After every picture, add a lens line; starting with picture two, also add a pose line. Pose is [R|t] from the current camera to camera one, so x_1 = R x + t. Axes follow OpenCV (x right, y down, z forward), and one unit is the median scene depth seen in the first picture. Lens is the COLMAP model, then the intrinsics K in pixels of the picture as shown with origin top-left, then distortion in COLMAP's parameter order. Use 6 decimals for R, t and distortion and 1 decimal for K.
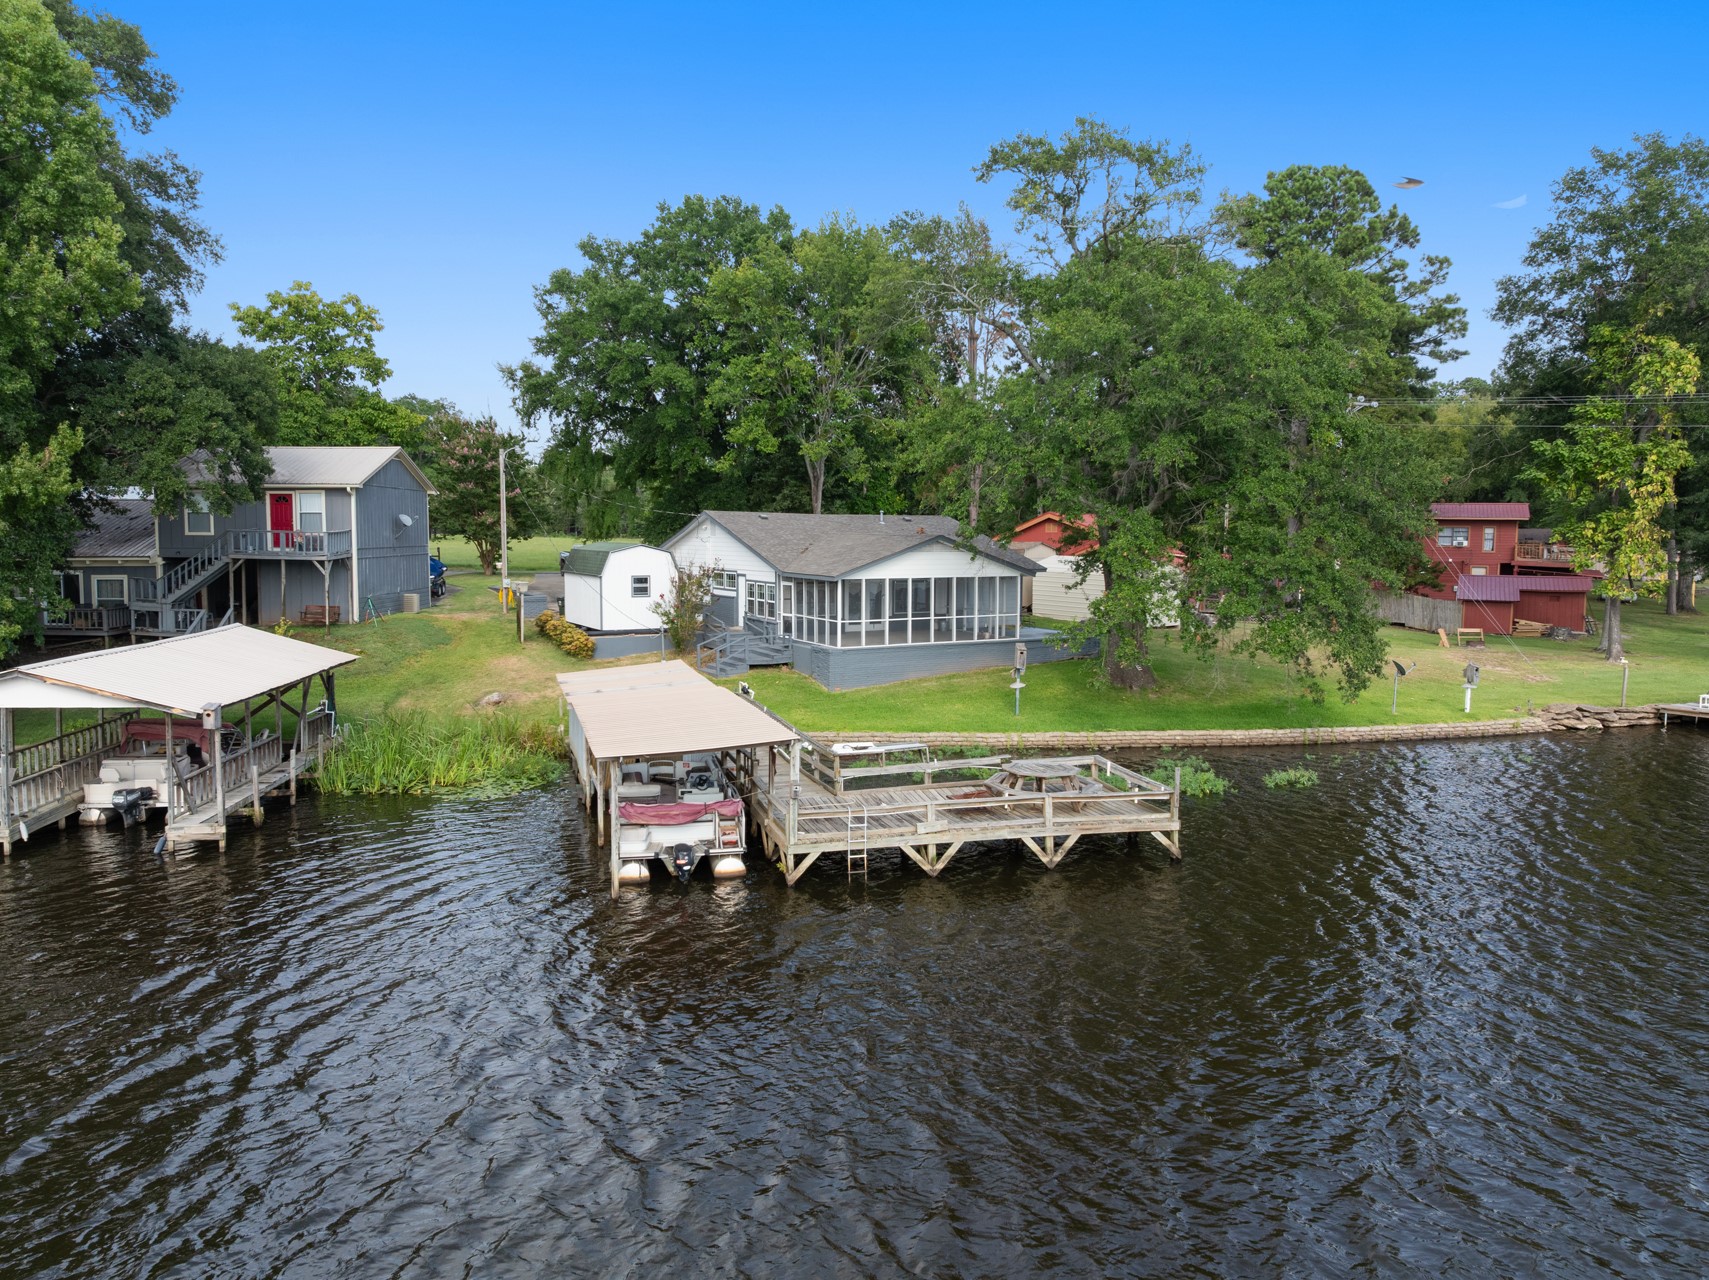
lens RADIAL K [[1227.7, 0, 847.8], [0, 1227.7, 640.0], [0, 0, 1]] dist [-0.040955, 0.001345]
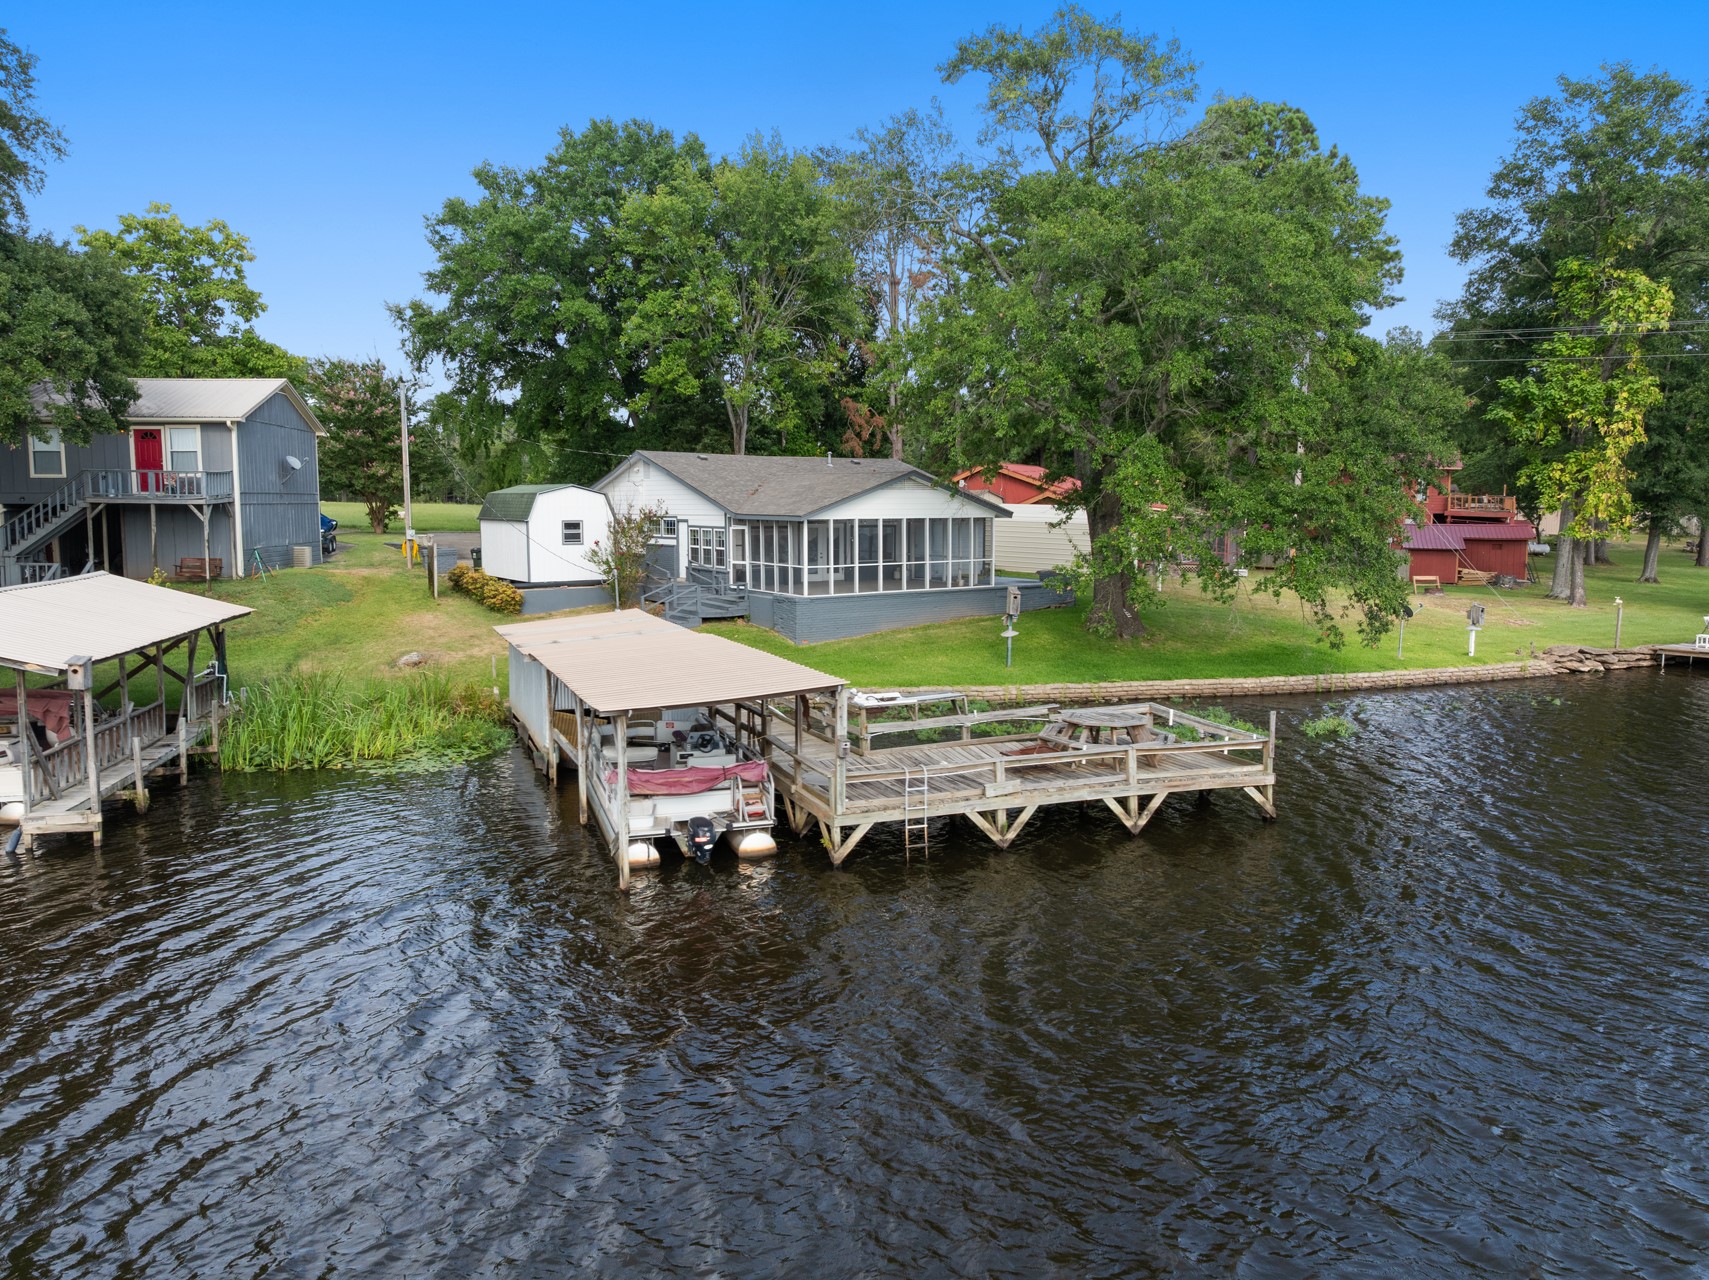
lens RADIAL K [[1225.9, 0, 849.0], [0, 1225.9, 643.9], [0, 0, 1]] dist [-0.058469, 0.030800]
pose [[0.994941, -0.016741, 0.099053, -0.061163], [0.014238, 0.999563, 0.025921, 0.017391], [-0.099444, -0.024380, 0.994744, 0.103172]]
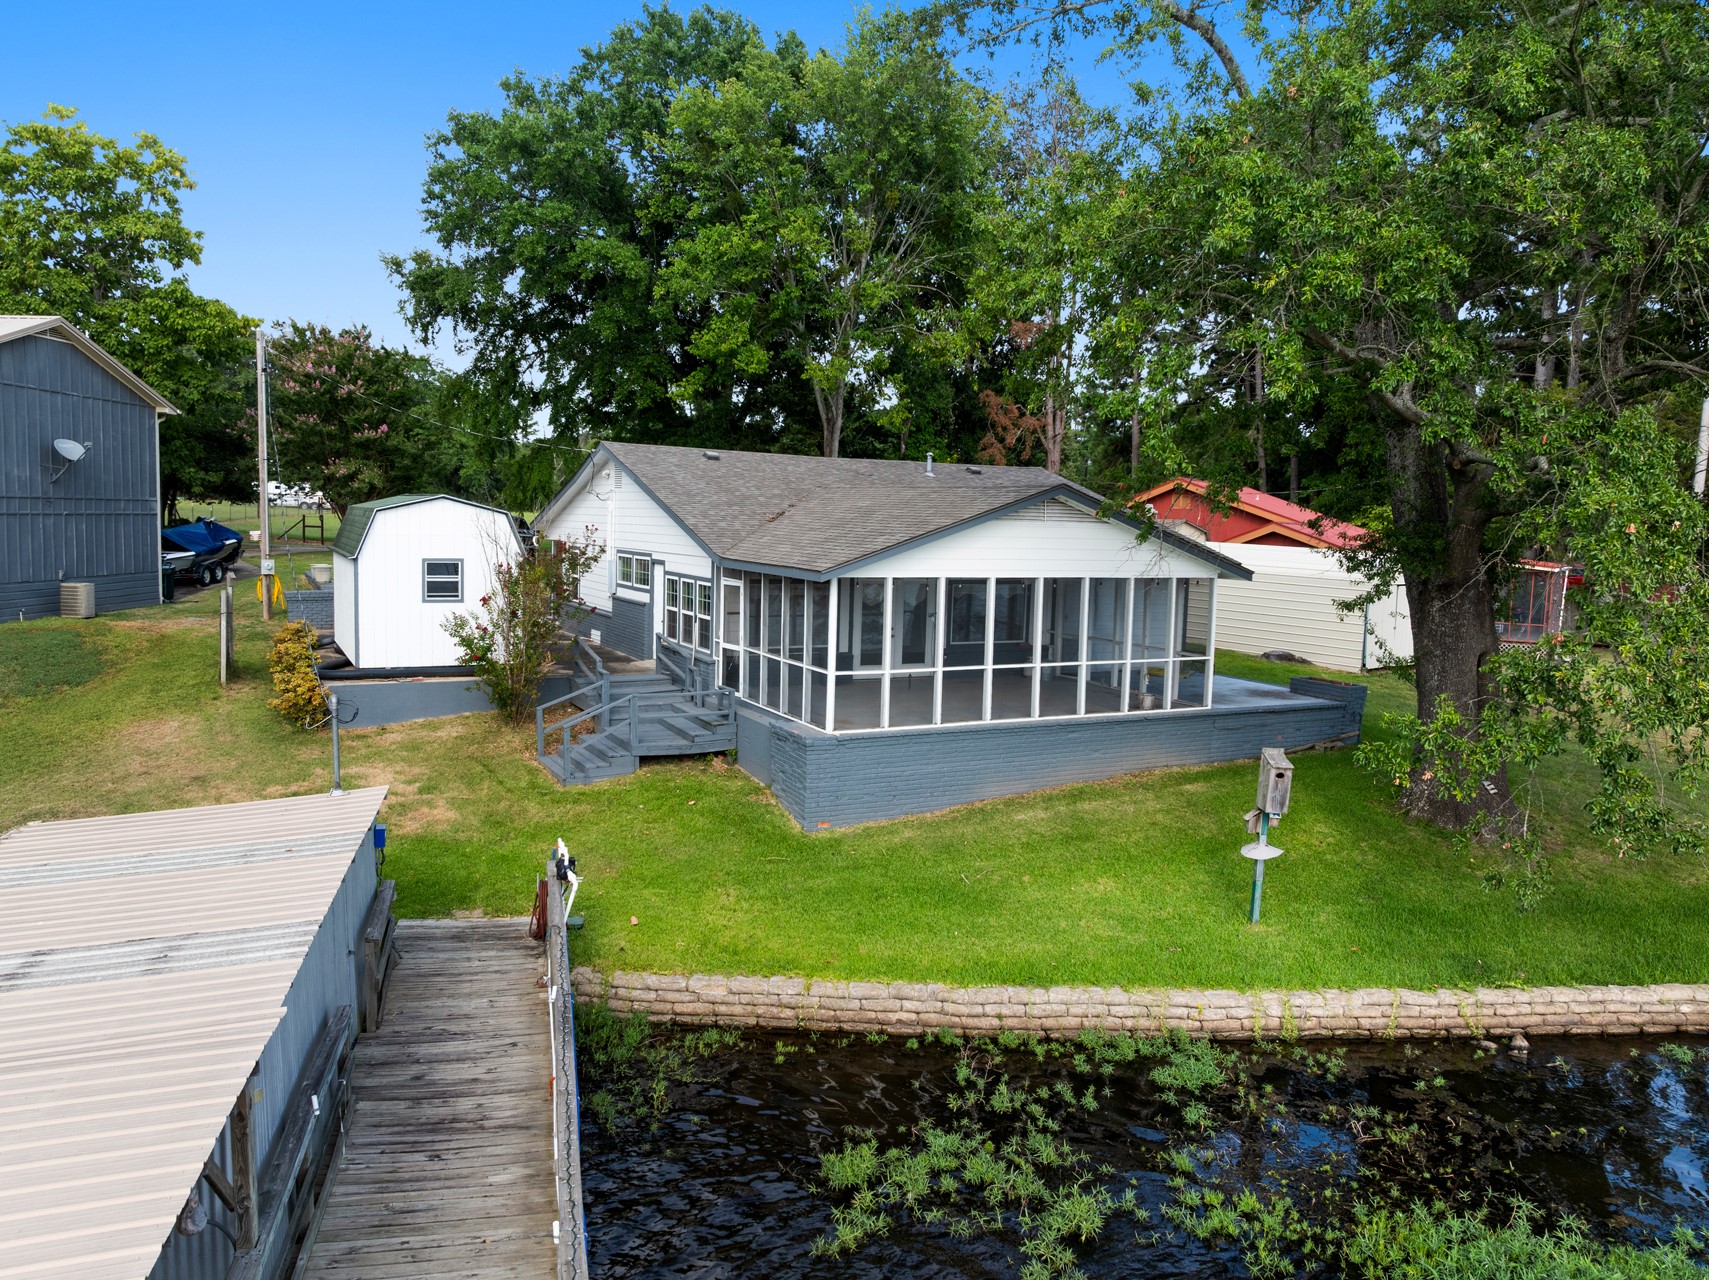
lens RADIAL K [[1225.9, 0, 849.0], [0, 1225.9, 643.9], [0, 0, 1]] dist [-0.058469, 0.030800]
pose [[0.999259, 0.024798, -0.029442, 0.011551], [-0.024416, 0.999614, 0.013261, -0.029838], [0.029760, -0.012532, 0.999479, 0.531467]]
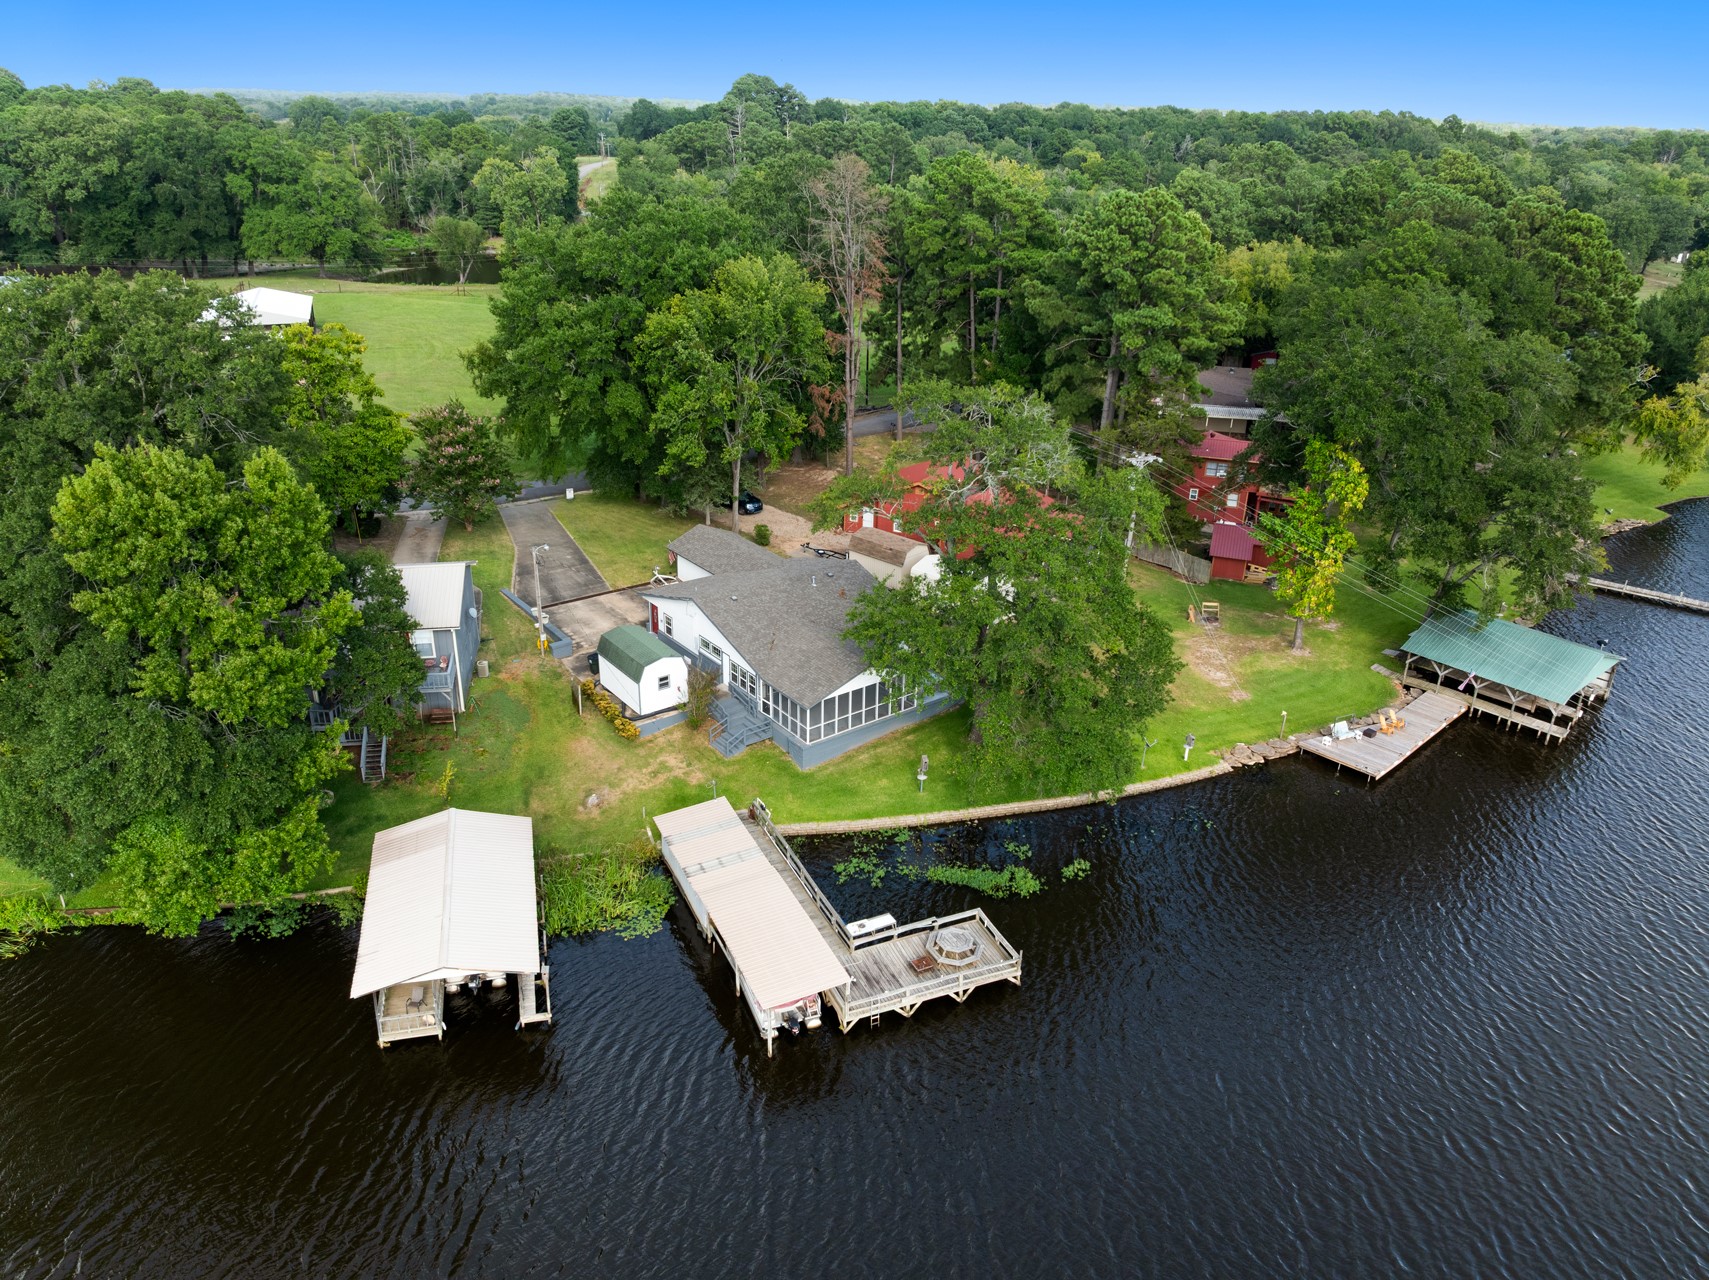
lens RADIAL K [[1227.7, 0, 847.8], [0, 1227.7, 640.0], [0, 0, 1]] dist [-0.040955, 0.001345]
pose [[0.988320, -0.045706, 0.145375, -0.169331], [-0.006536, 0.940371, 0.340089, -0.618434], [-0.152251, -0.337067, 0.929089, -0.399339]]
